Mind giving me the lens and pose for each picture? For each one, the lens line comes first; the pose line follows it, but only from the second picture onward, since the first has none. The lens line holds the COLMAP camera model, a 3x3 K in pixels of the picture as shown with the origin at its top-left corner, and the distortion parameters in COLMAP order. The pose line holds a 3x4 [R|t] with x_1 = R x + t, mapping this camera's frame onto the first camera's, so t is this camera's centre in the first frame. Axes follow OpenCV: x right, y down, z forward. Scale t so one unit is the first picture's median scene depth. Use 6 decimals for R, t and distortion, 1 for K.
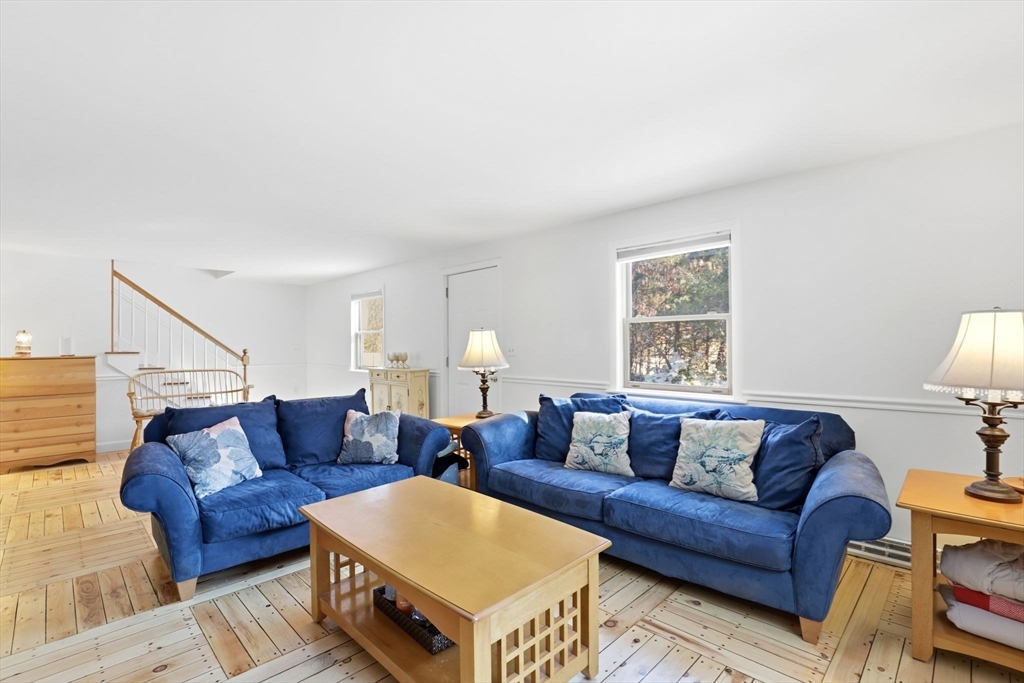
lens RADIAL K [[474.3, 0, 506.6], [0, 474.3, 339.3], [0, 0, 1]] dist [-0.022361, 0.000716]
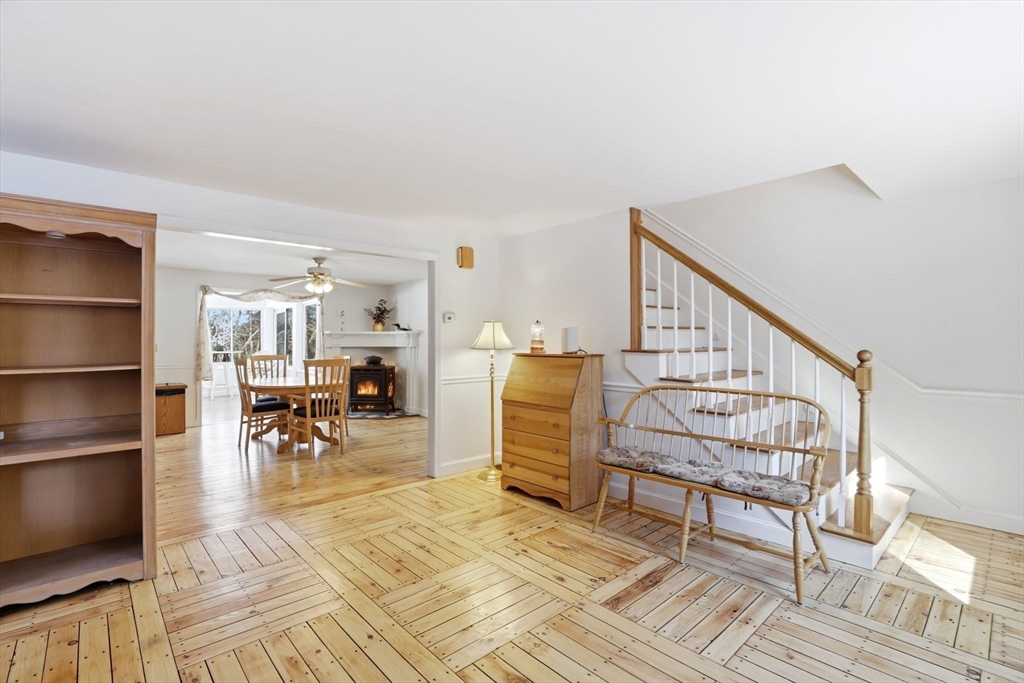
lens RADIAL K [[474.3, 0, 506.6], [0, 474.3, 339.3], [0, 0, 1]] dist [-0.022361, 0.000716]
pose [[-0.042643, 0.003862, -0.999083, -0.191369], [0.009333, 0.999950, 0.003467, 0.009480], [0.999047, -0.009176, -0.042677, 0.912879]]
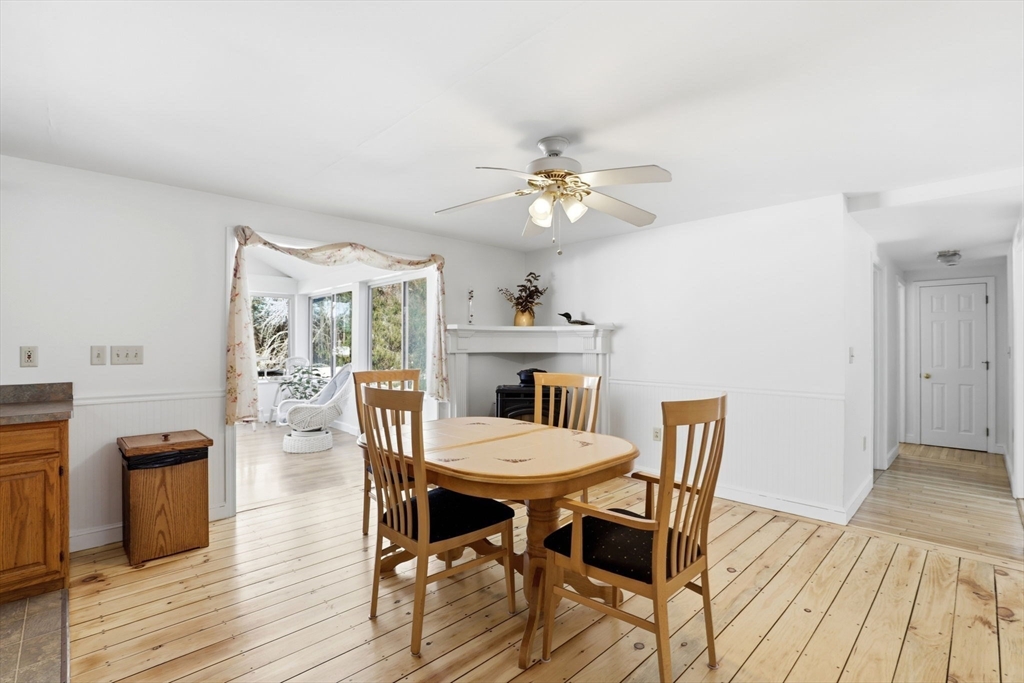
lens RADIAL K [[474.3, 0, 506.6], [0, 474.3, 339.3], [0, 0, 1]] dist [-0.022361, 0.000716]
pose [[-0.003376, -0.003308, -0.999989, -0.827406], [0.006412, 0.999974, -0.003330, 0.012977], [0.999974, -0.006424, -0.003355, 0.376213]]
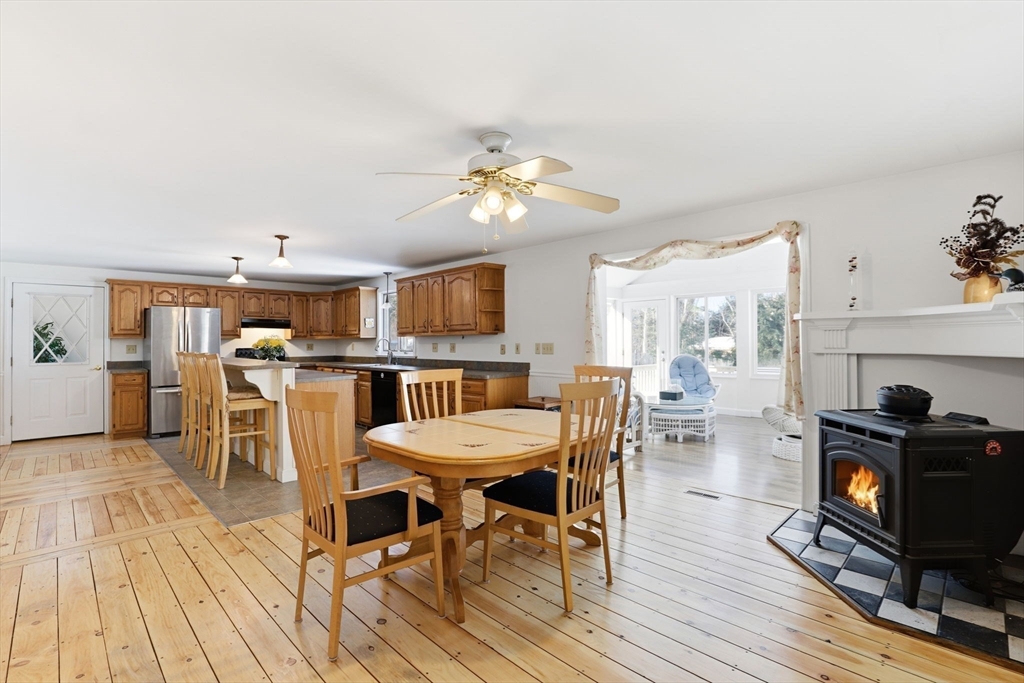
lens RADIAL K [[477.0, 0, 502.5], [0, 477.0, 337.1], [0, 0, 1]] dist [-0.034805, 0.000824]
pose [[-0.999868, 0.013671, 0.008787, -1.303607], [0.013535, 0.999790, -0.015406, 0.017492], [-0.008996, -0.015285, -0.999843, 0.882218]]
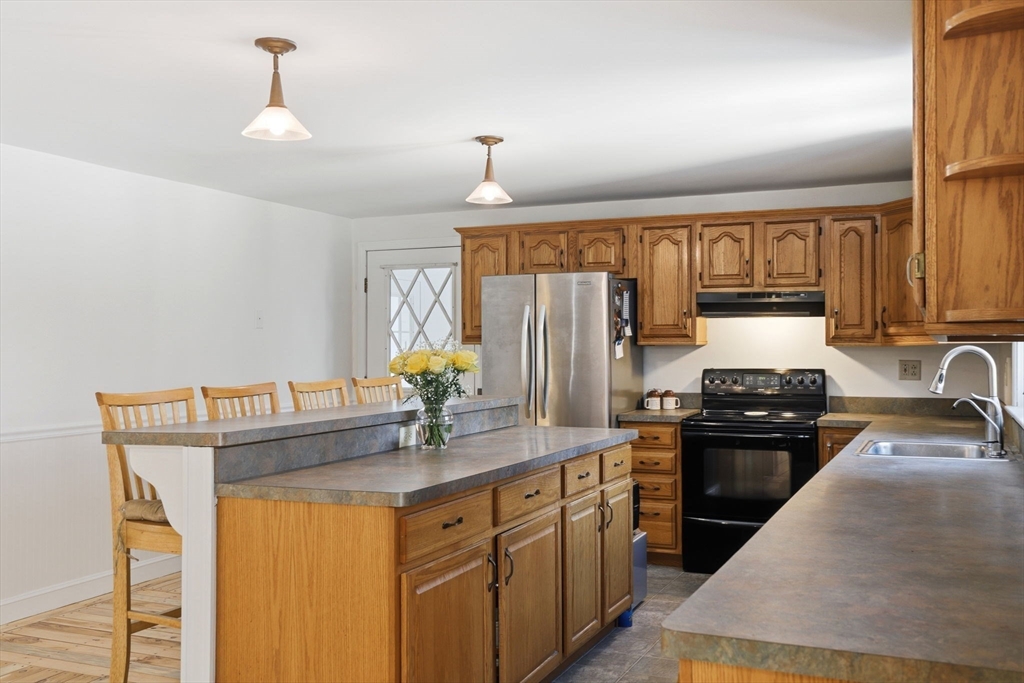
lens RADIAL K [[965.6, 0, 512.0], [0, 965.6, 341.5], [0, 0, 1]] dist [0.004905, 0.005316]
pose [[-0.362232, 0.011348, 0.932019, -1.490946], [-0.003261, 0.999904, -0.013442, 0.001836], [-0.932082, -0.007908, -0.362160, 0.099330]]
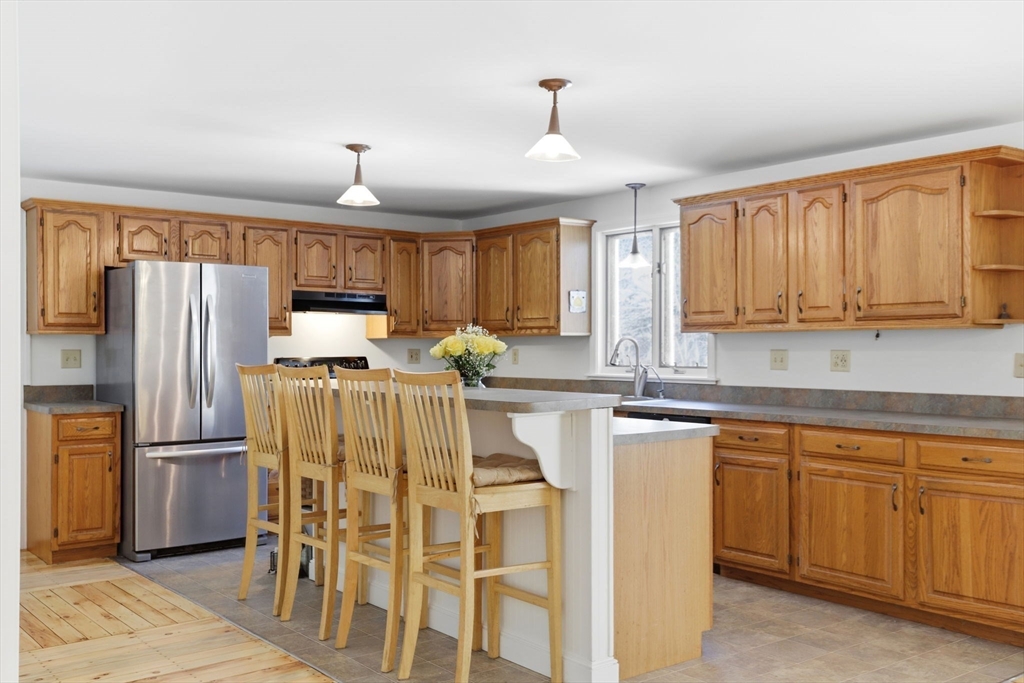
lens RADIAL K [[991.3, 0, 489.3], [0, 991.3, 351.3], [0, 0, 1]] dist [0.028145, 0.011025]
pose [[-0.992768, 0.006509, 0.119870, -0.932528], [0.006139, 0.999975, -0.003461, 0.015884], [-0.119890, -0.002700, -0.992784, 0.759991]]
